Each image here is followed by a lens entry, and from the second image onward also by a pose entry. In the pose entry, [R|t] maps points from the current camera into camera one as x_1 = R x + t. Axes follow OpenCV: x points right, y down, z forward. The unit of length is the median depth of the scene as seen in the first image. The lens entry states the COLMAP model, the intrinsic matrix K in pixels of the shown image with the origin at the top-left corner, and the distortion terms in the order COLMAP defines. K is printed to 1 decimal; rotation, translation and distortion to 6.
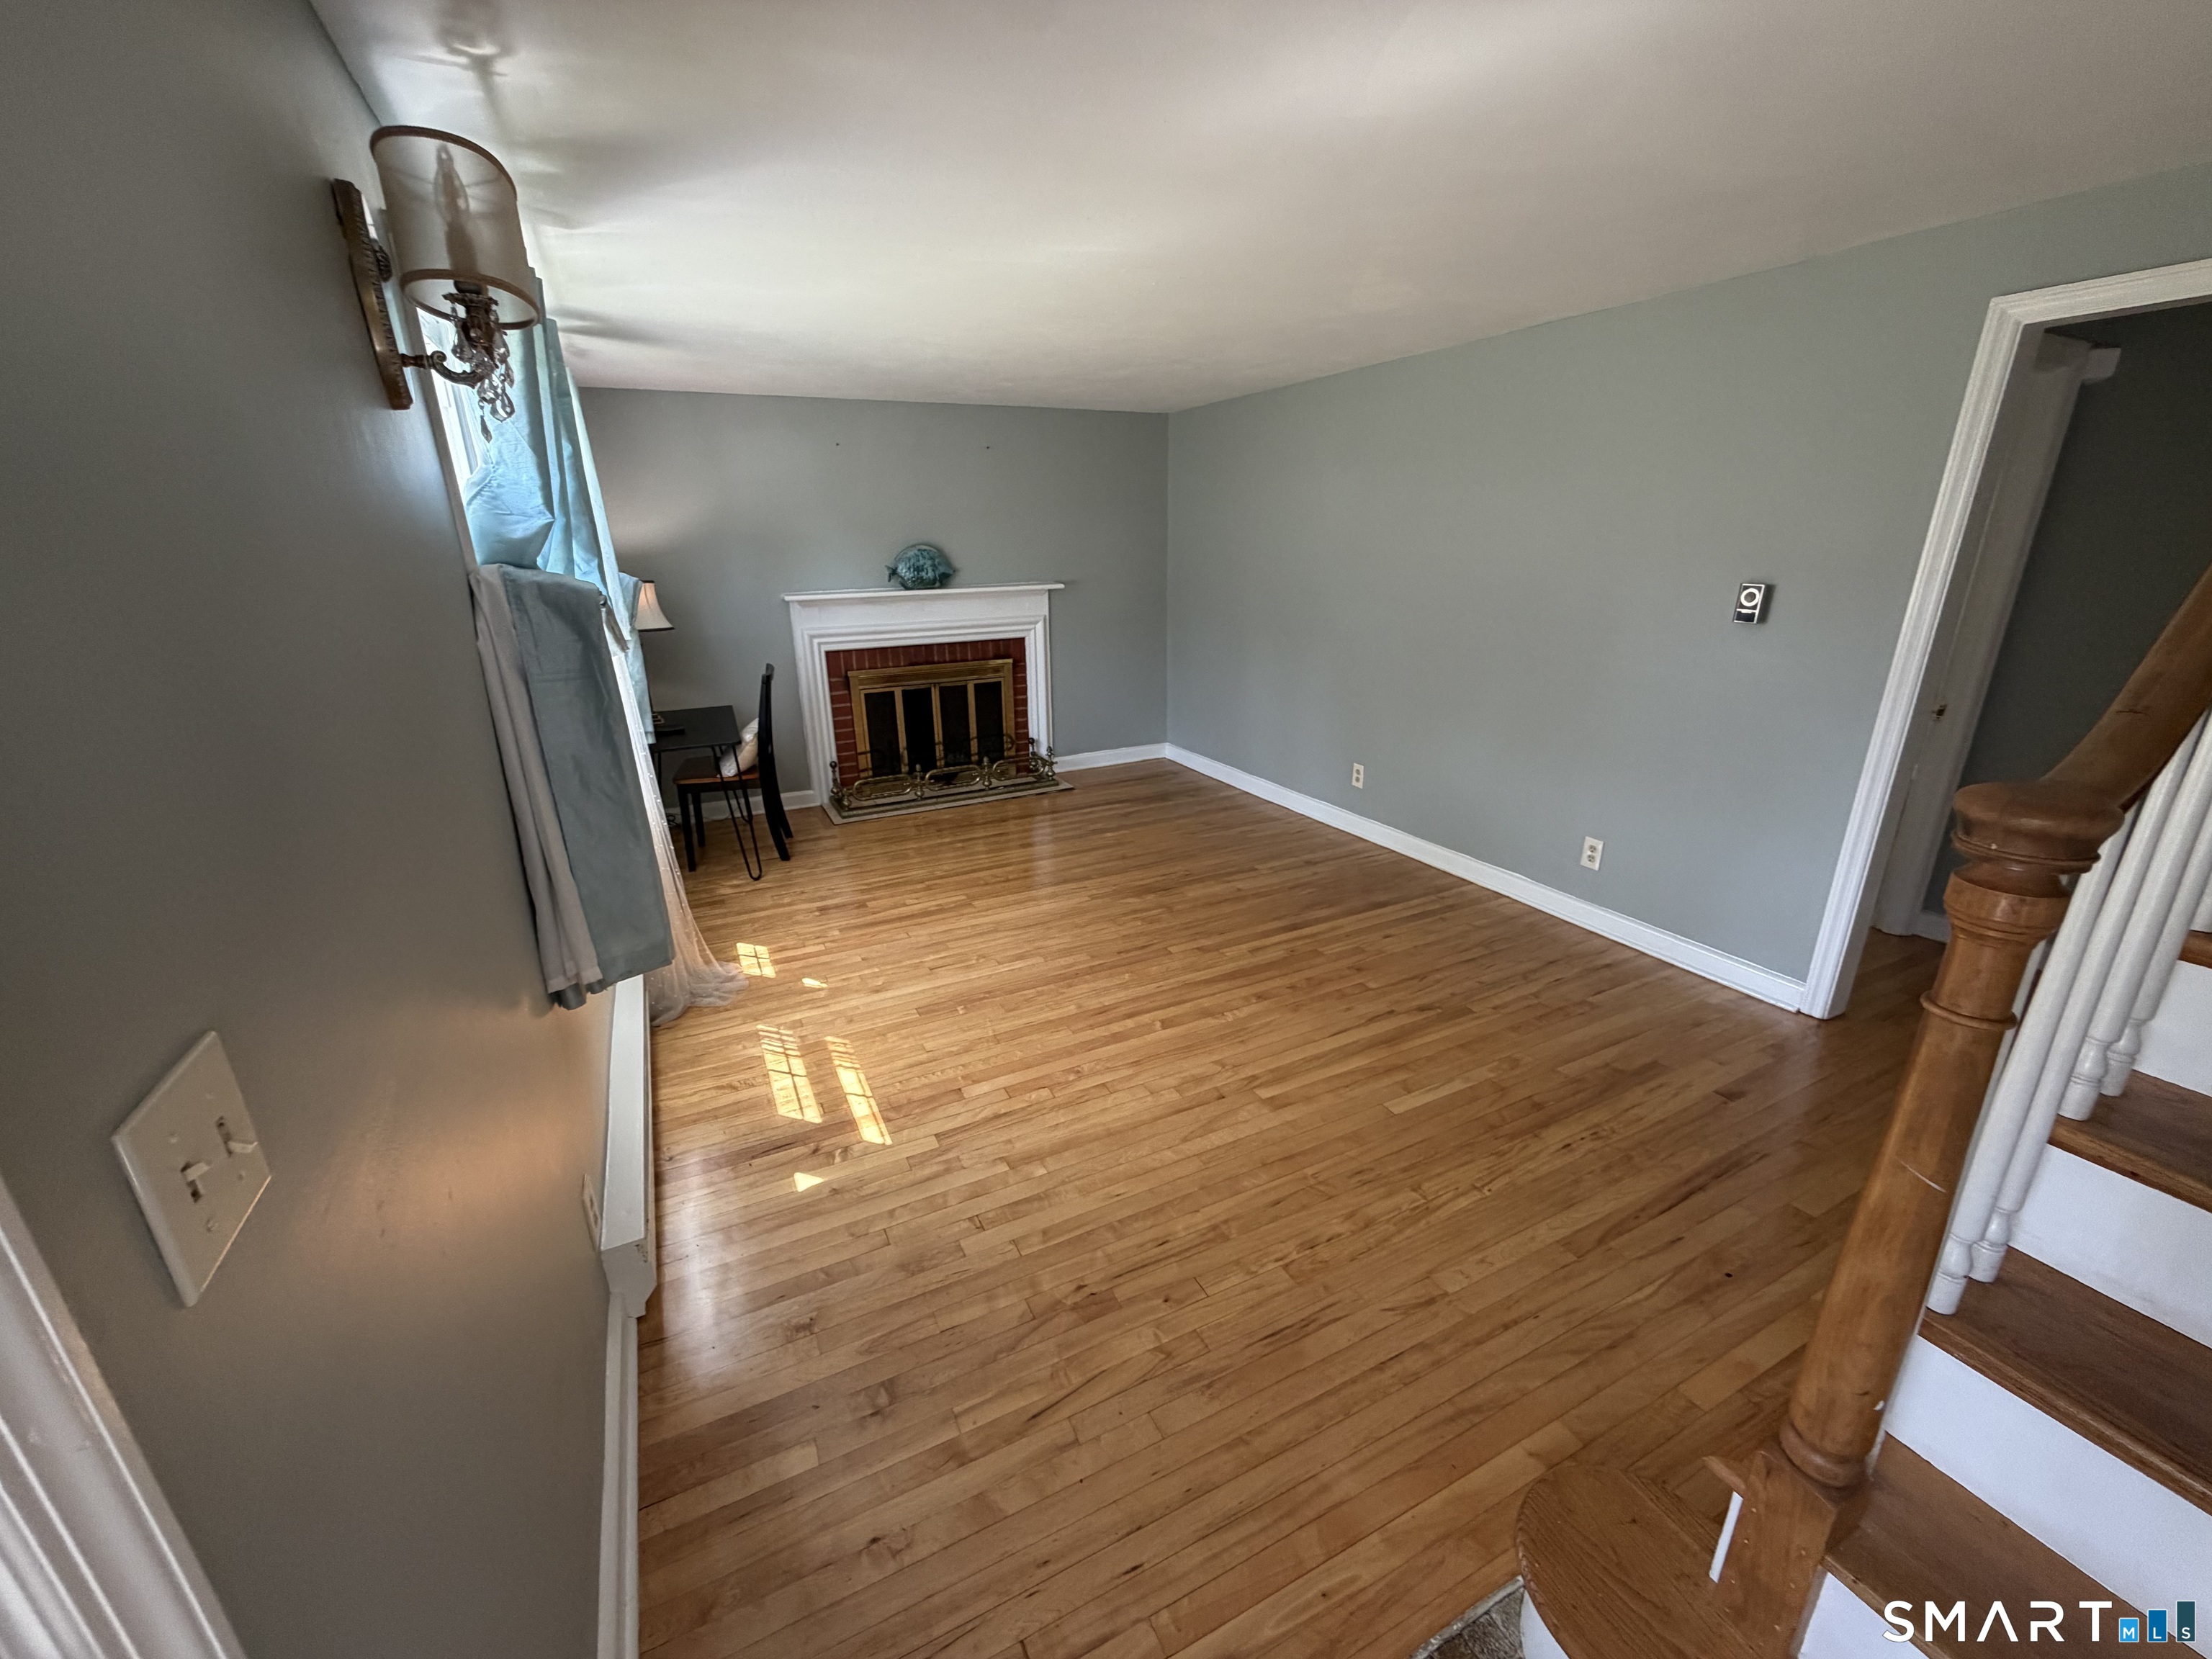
lens RADIAL K [[880.9, 0, 1097.9], [0, 880.9, 832.4], [0, 0, 1]] dist [-0.001399, 0.000110]
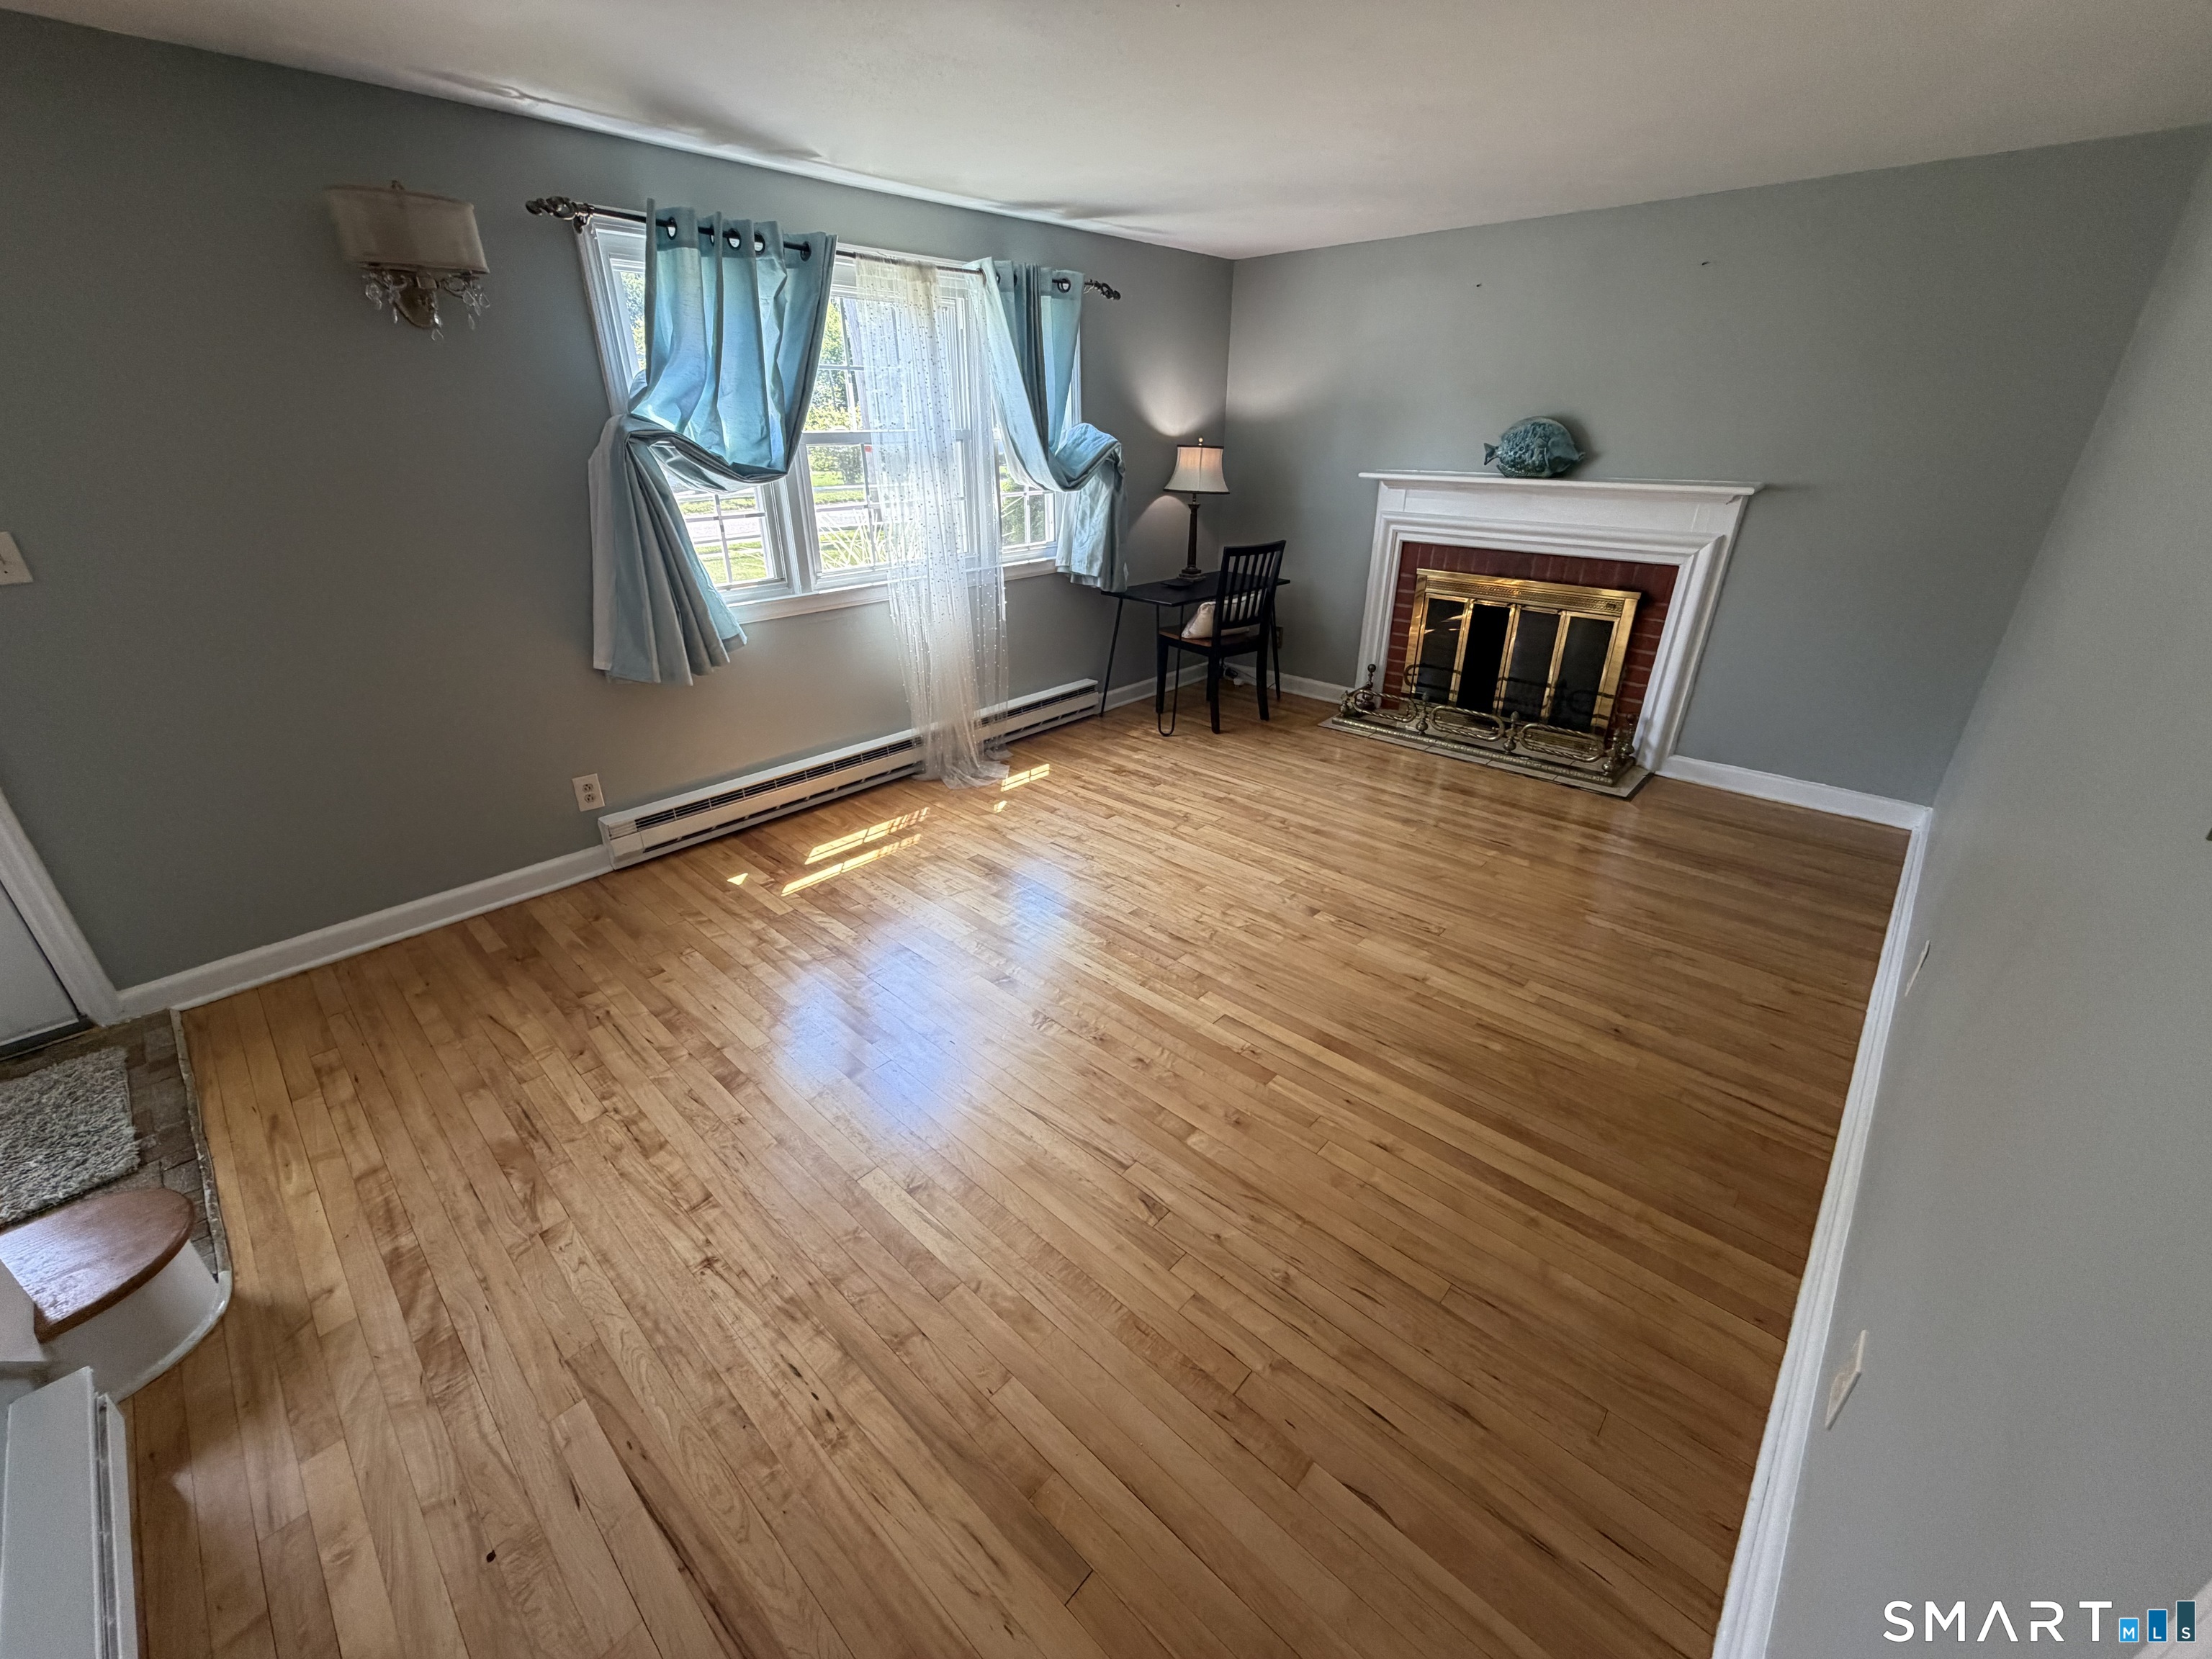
lens RADIAL K [[880.9, 0, 1097.9], [0, 880.9, 832.4], [0, 0, 1]] dist [-0.001399, 0.000110]
pose [[0.350429, 0.411657, -0.841272, 0.461602], [-0.303786, 0.899625, 0.313669, -0.130585], [0.885953, 0.145648, 0.440311, 0.392377]]
